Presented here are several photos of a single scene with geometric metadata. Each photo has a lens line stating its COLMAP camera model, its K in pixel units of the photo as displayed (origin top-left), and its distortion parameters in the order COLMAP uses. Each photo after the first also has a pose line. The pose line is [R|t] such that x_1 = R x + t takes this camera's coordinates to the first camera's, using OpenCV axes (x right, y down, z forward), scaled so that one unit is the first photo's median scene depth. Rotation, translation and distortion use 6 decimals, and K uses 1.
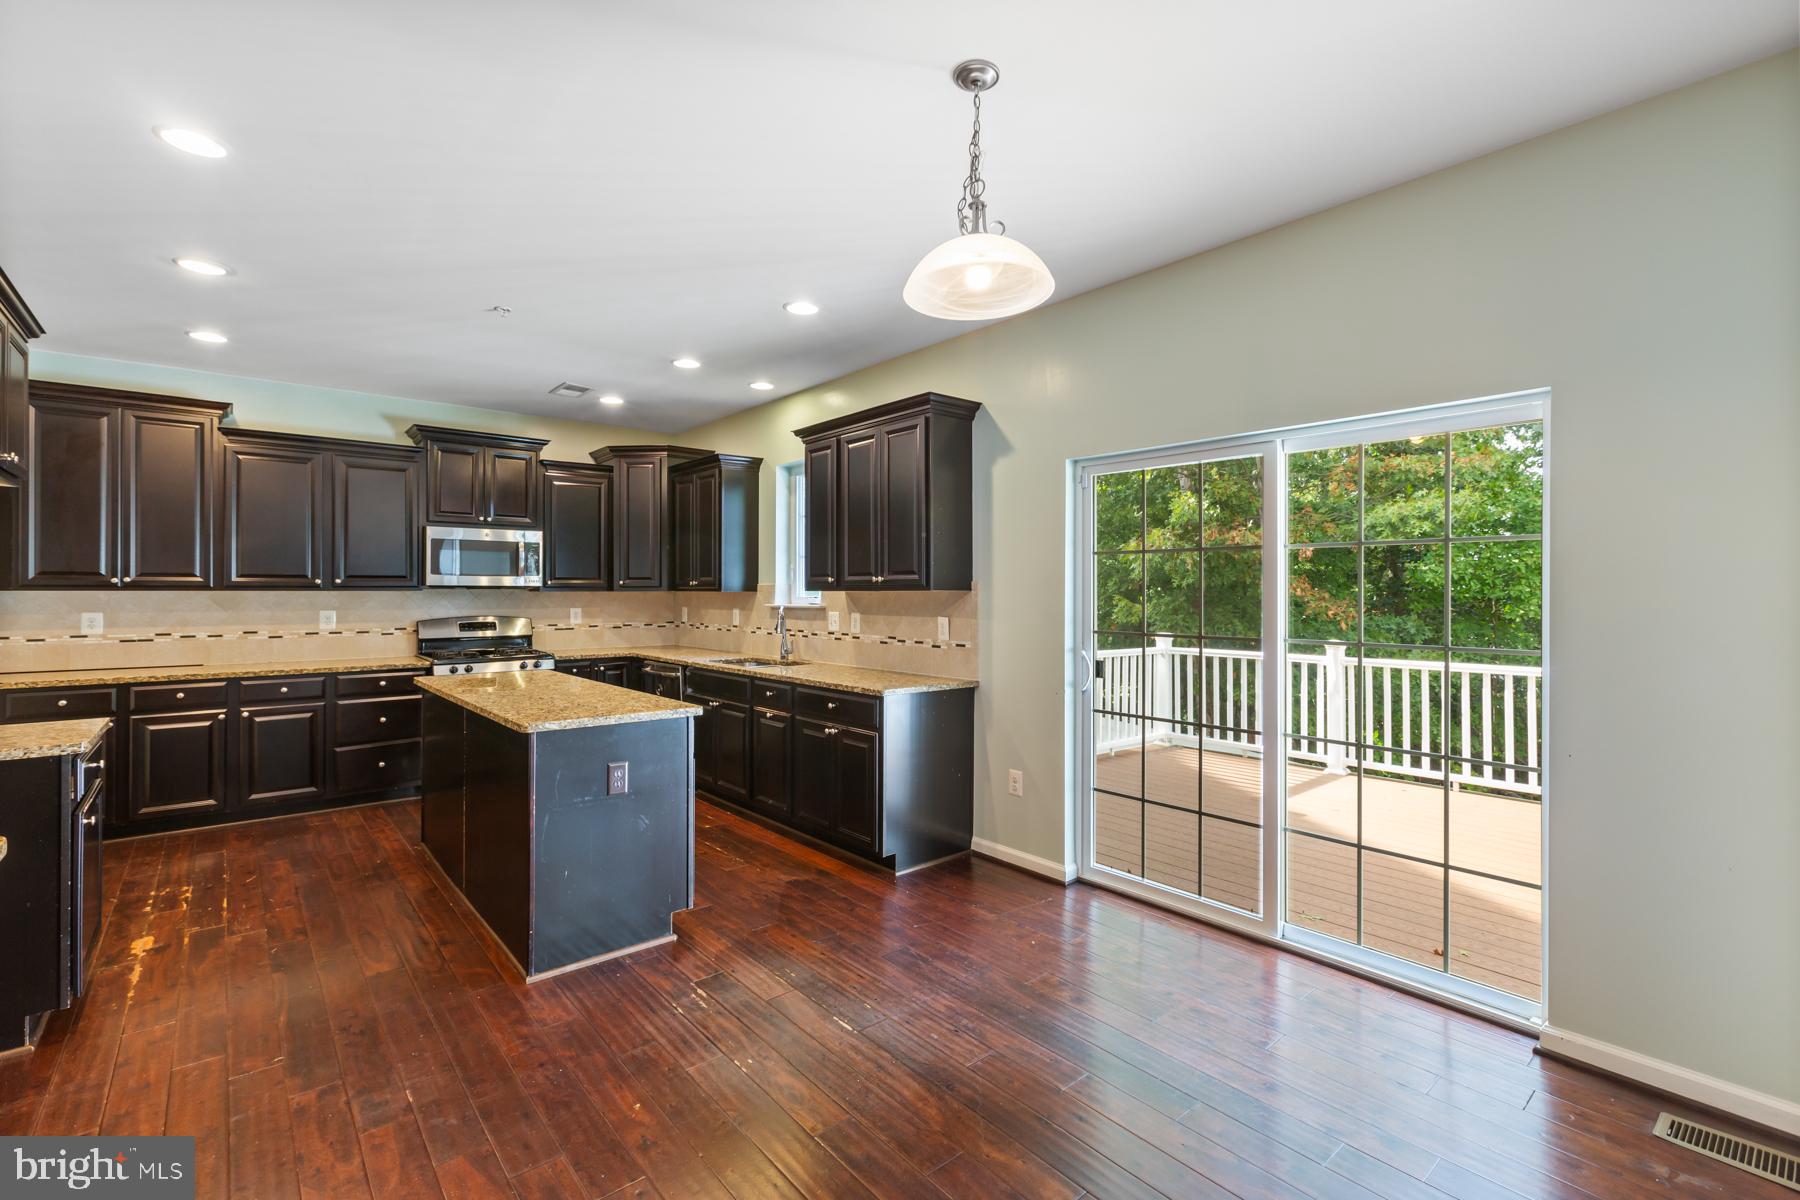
lens RADIAL K [[796.9, 0, 895.9], [0, 796.9, 590.7], [0, 0, 1]] dist [0.000798, -0.000335]
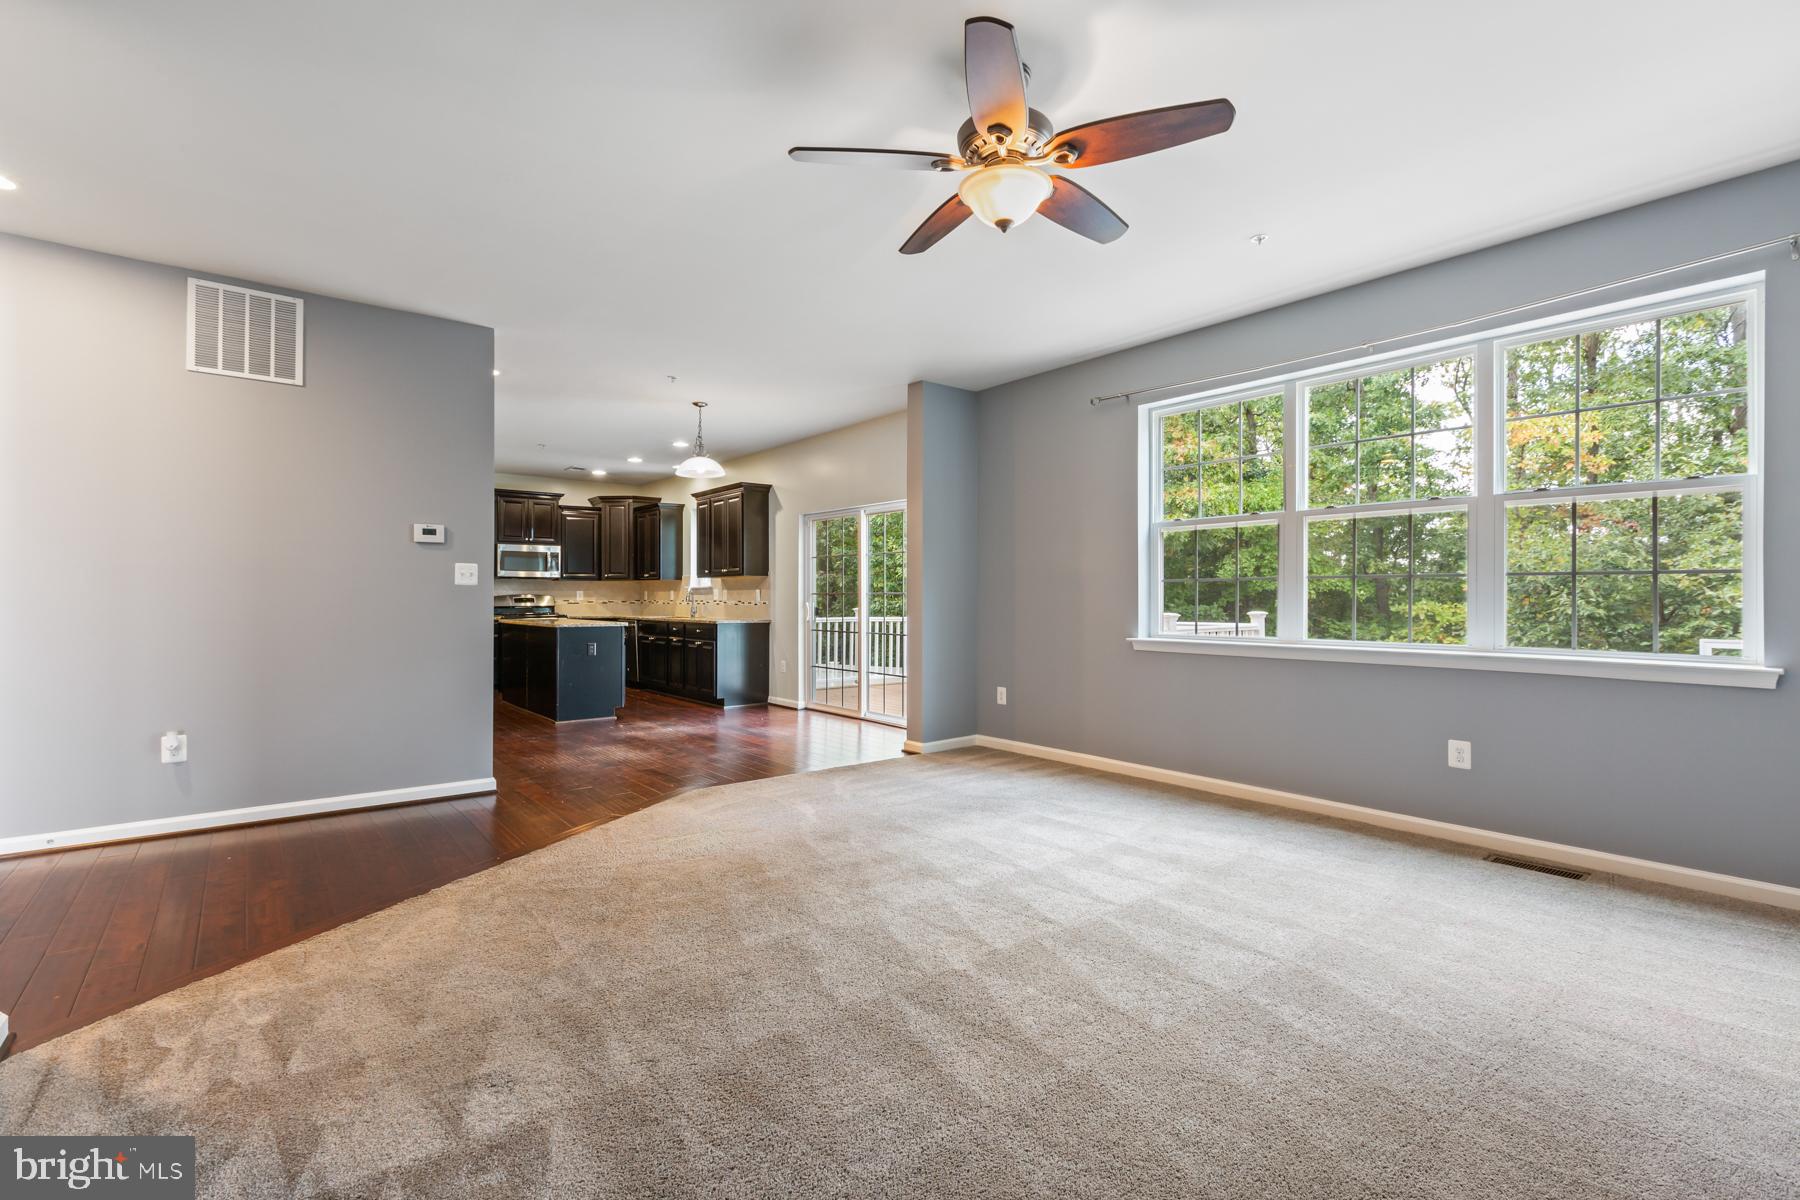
lens RADIAL K [[796.9, 0, 896.2], [0, 796.9, 584.2], [0, 0, 1]] dist [0.000798, -0.000335]
pose [[0.999840, -0.002197, -0.017738, 0.417624], [0.001958, 0.999907, -0.013495, 0.044417], [0.017766, 0.013458, 0.999752, -0.946252]]
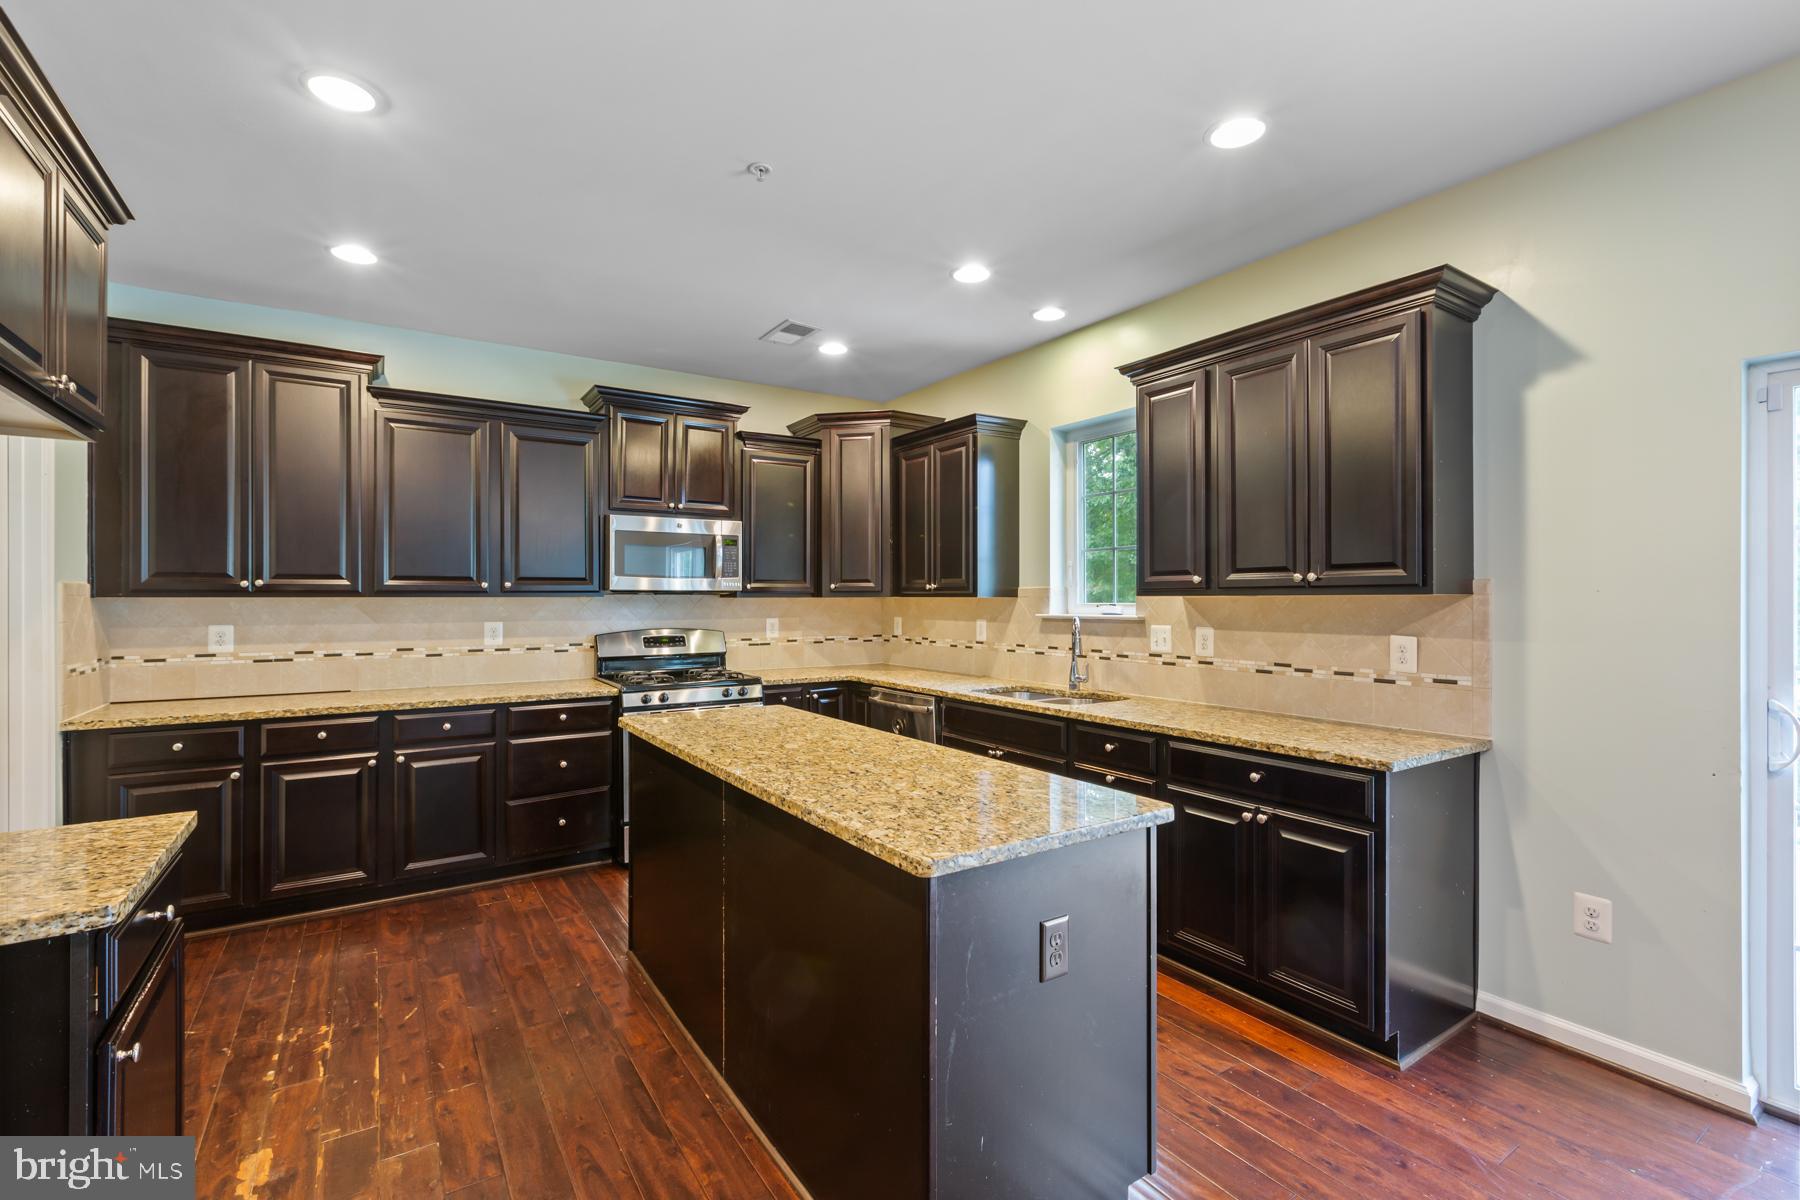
lens RADIAL K [[796.9, 0, 897.0], [0, 796.9, 598.6], [0, 0, 1]] dist [0.000798, -0.000335]
pose [[0.992808, -0.001625, -0.119708, -0.252274], [0.001807, 0.999997, 0.001408, 0.001546], [0.119706, -0.001614, 0.992808, 0.299401]]
